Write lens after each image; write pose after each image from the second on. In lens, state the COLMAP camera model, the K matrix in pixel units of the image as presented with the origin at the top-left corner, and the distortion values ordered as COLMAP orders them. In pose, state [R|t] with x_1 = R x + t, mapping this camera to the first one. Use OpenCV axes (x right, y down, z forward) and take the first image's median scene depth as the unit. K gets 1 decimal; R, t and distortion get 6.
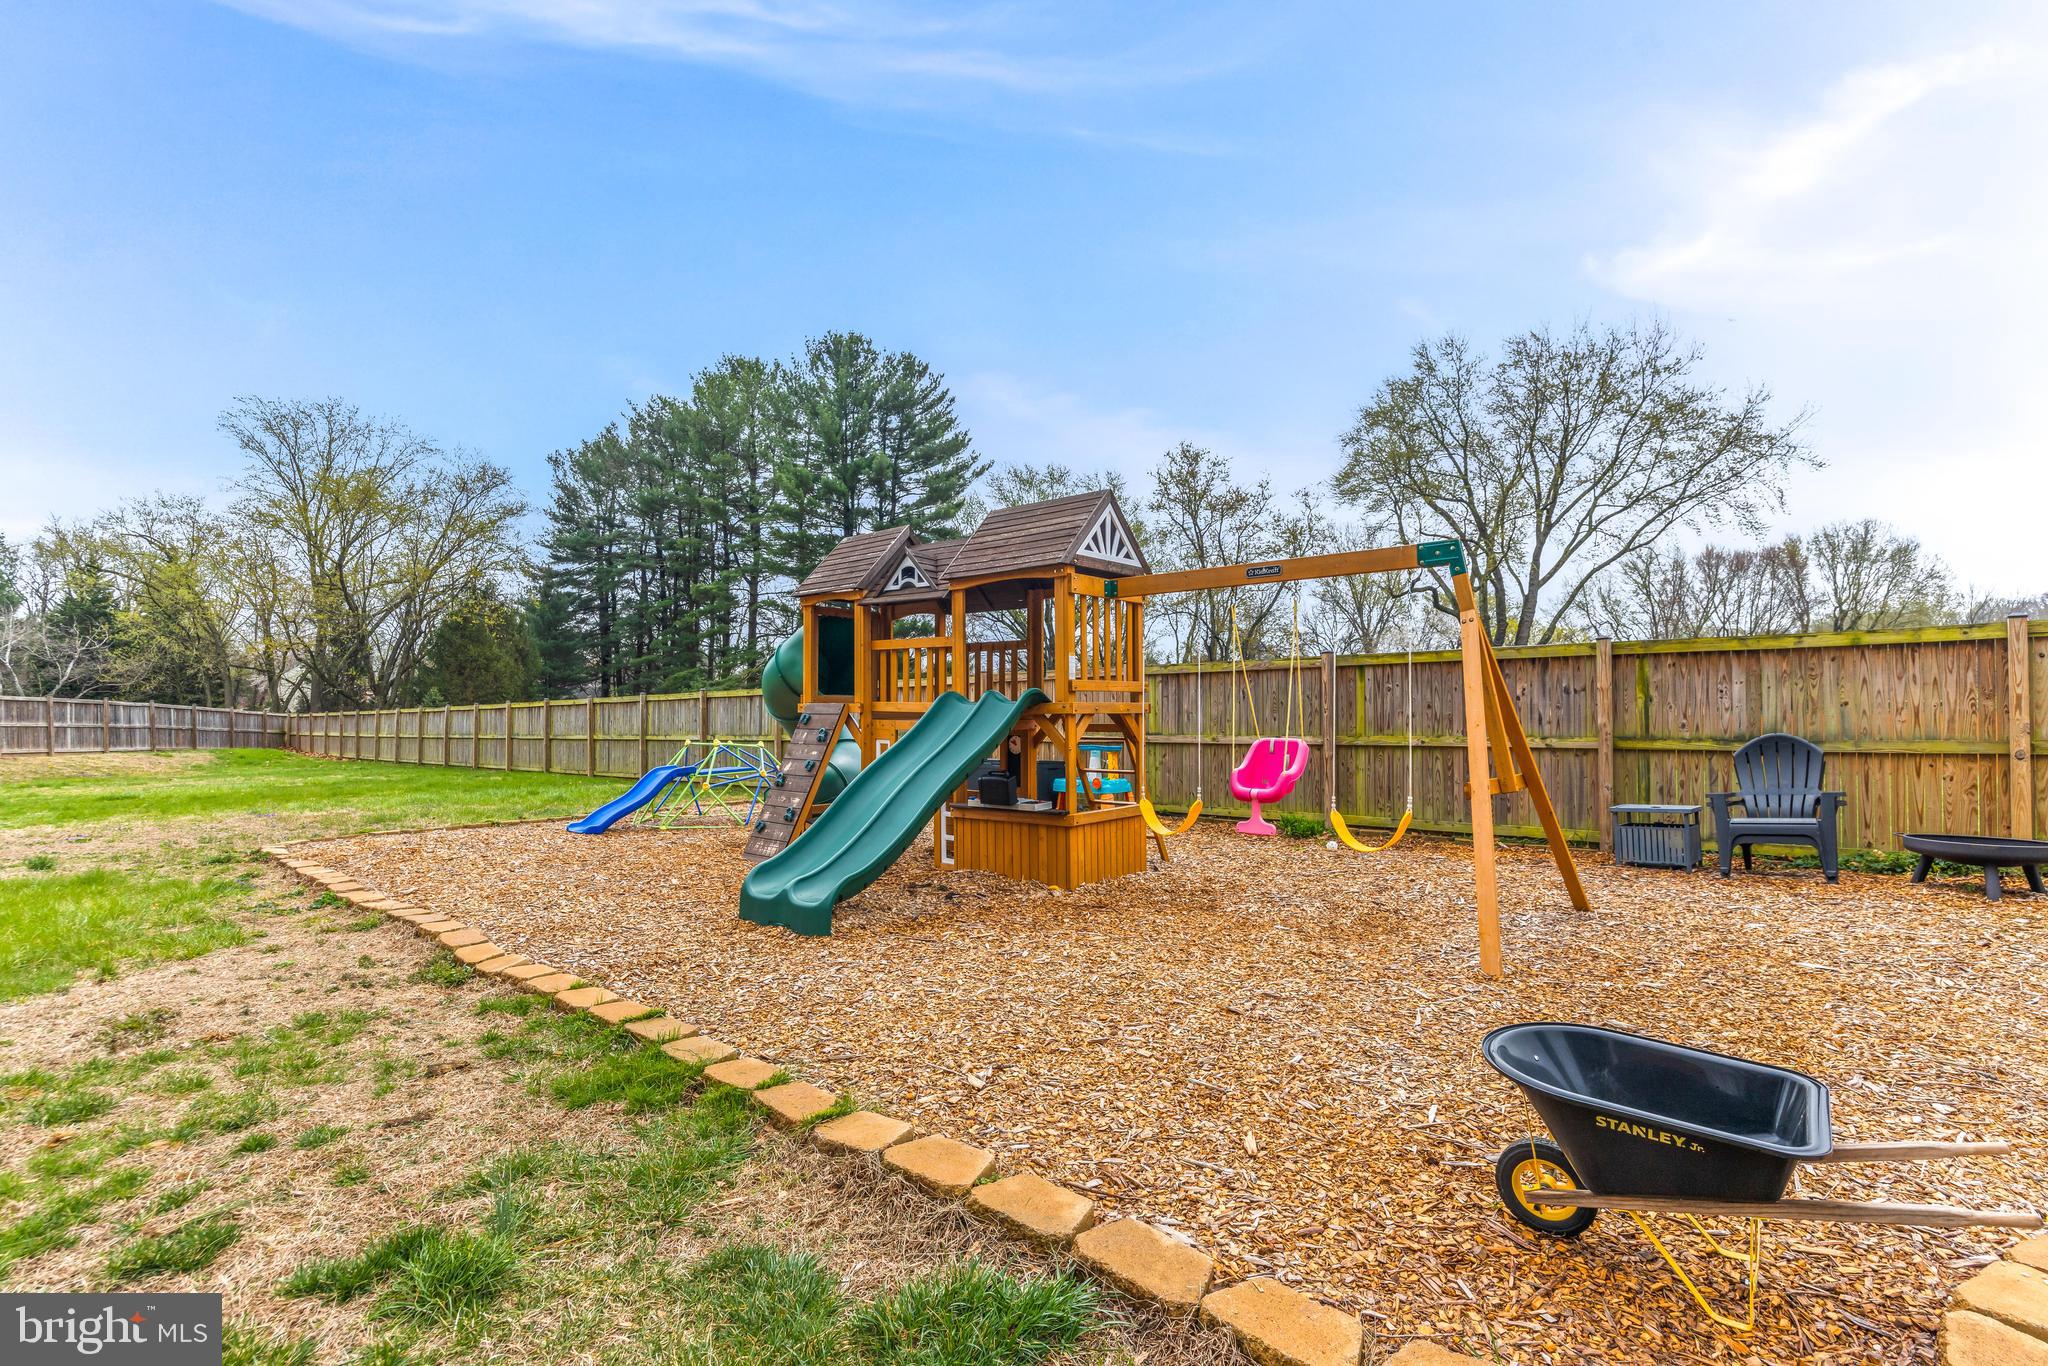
lens RADIAL K [[963.4, 0, 1025.8], [0, 963.4, 686.7], [0, 0, 1]] dist [-0.001031, -0.000117]
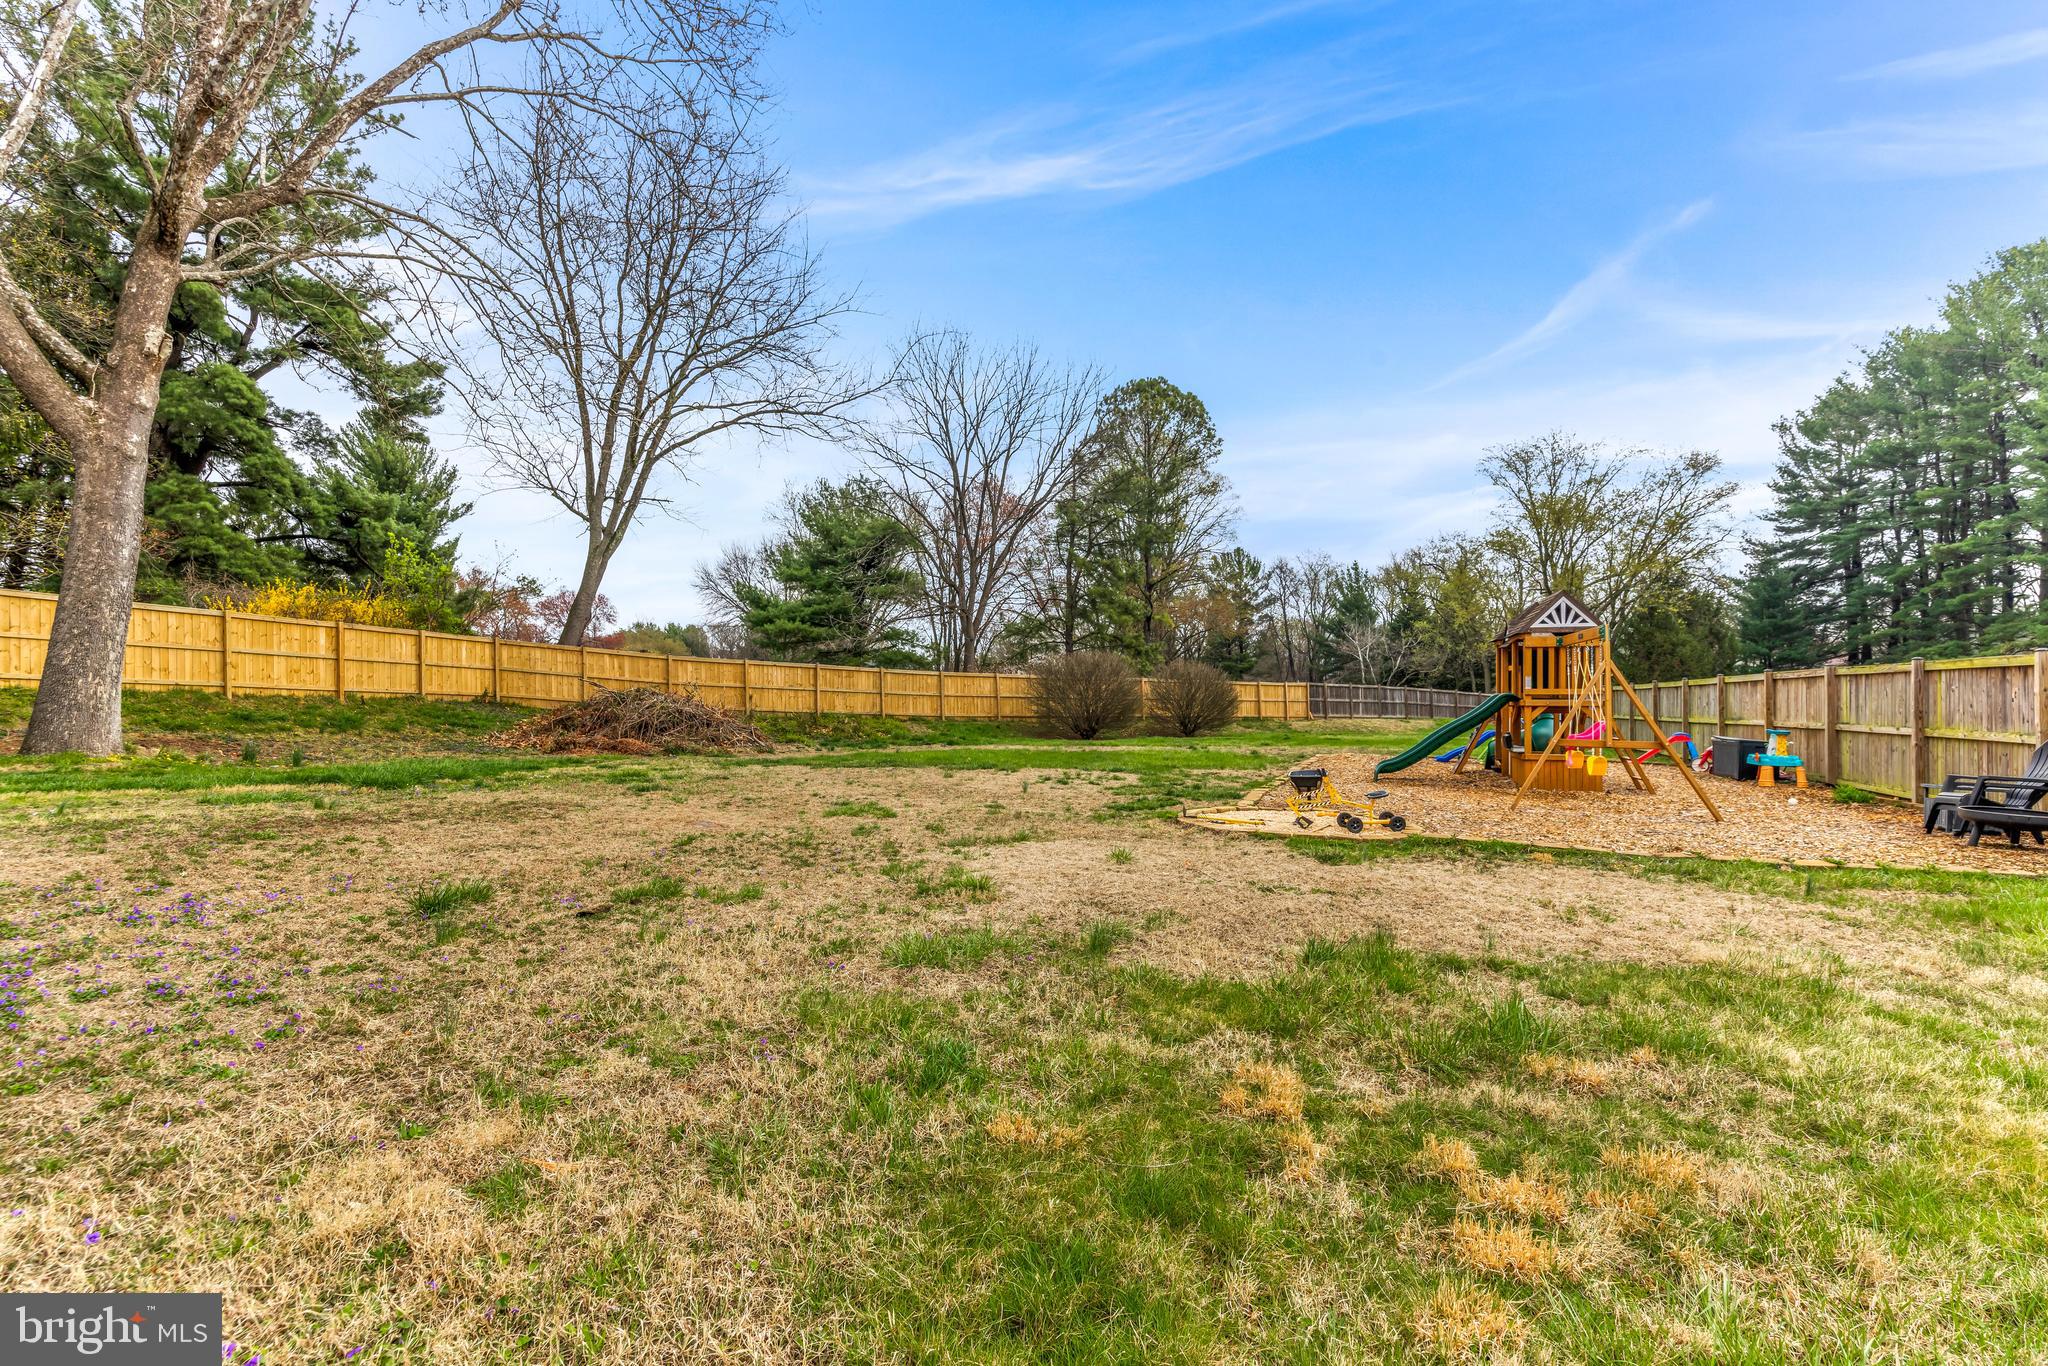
lens RADIAL K [[963.4, 0, 1024.9], [0, 963.4, 685.4], [0, 0, 1]] dist [-0.001031, -0.000117]
pose [[0.375727, -0.001118, -0.926730, 0.122273], [0.021705, 0.999736, 0.007594, -0.004884], [0.926476, -0.022968, 0.375651, -0.055786]]
